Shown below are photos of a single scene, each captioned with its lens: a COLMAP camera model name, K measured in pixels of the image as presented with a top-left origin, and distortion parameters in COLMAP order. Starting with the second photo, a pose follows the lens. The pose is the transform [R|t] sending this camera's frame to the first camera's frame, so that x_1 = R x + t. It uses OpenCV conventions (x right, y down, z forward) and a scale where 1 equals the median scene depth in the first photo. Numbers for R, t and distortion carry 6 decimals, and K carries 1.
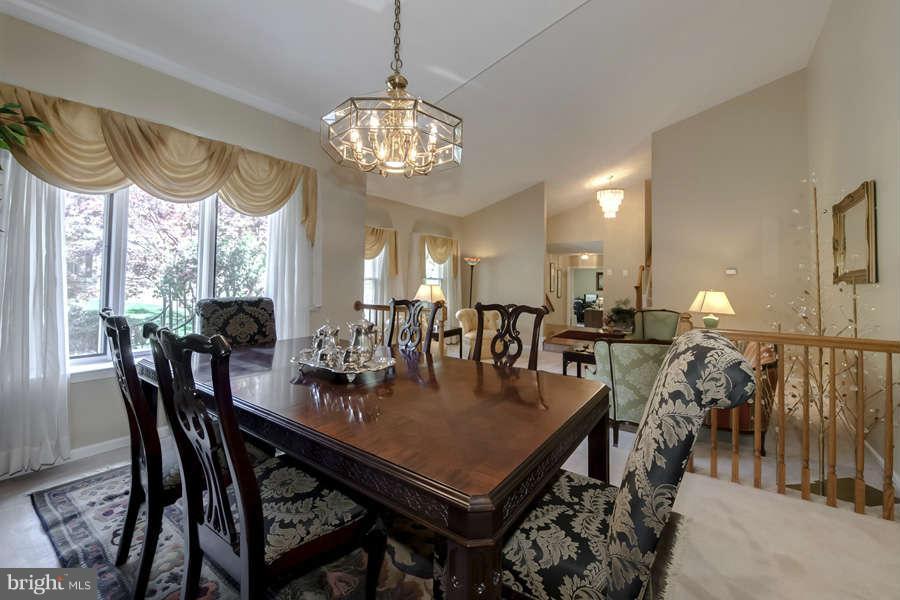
lens RADIAL K [[370.9, 0, 440.0], [0, 370.9, 272.0], [0, 0, 1]] dist [0.000000, 0.000045]
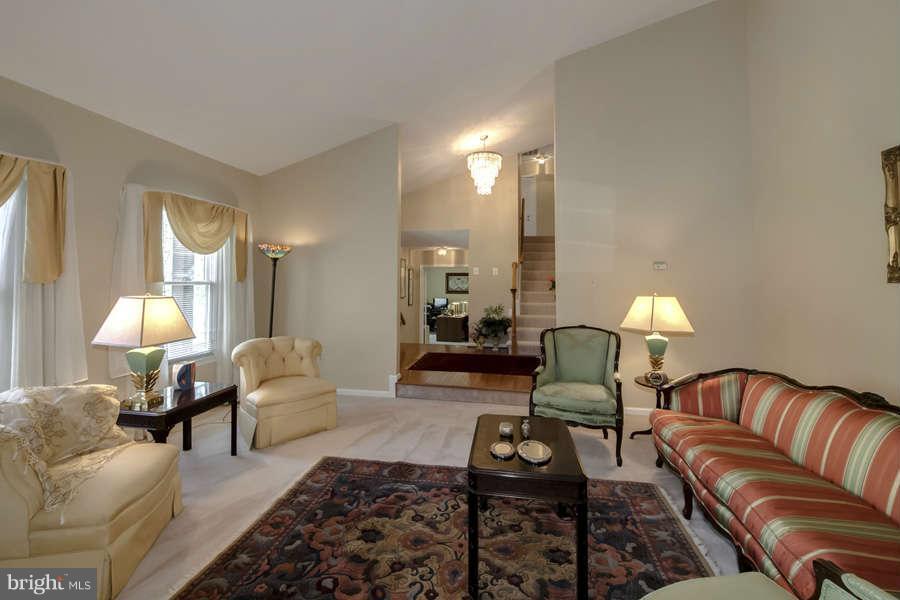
lens RADIAL K [[370.9, 0, 440.0], [0, 370.9, 272.0], [0, 0, 1]] dist [0.000000, 0.000045]
pose [[0.910300, -0.001689, 0.413946, 0.081431], [0.004813, 0.999967, -0.006504, 0.008210], [-0.413921, 0.007913, 0.910278, 0.375698]]
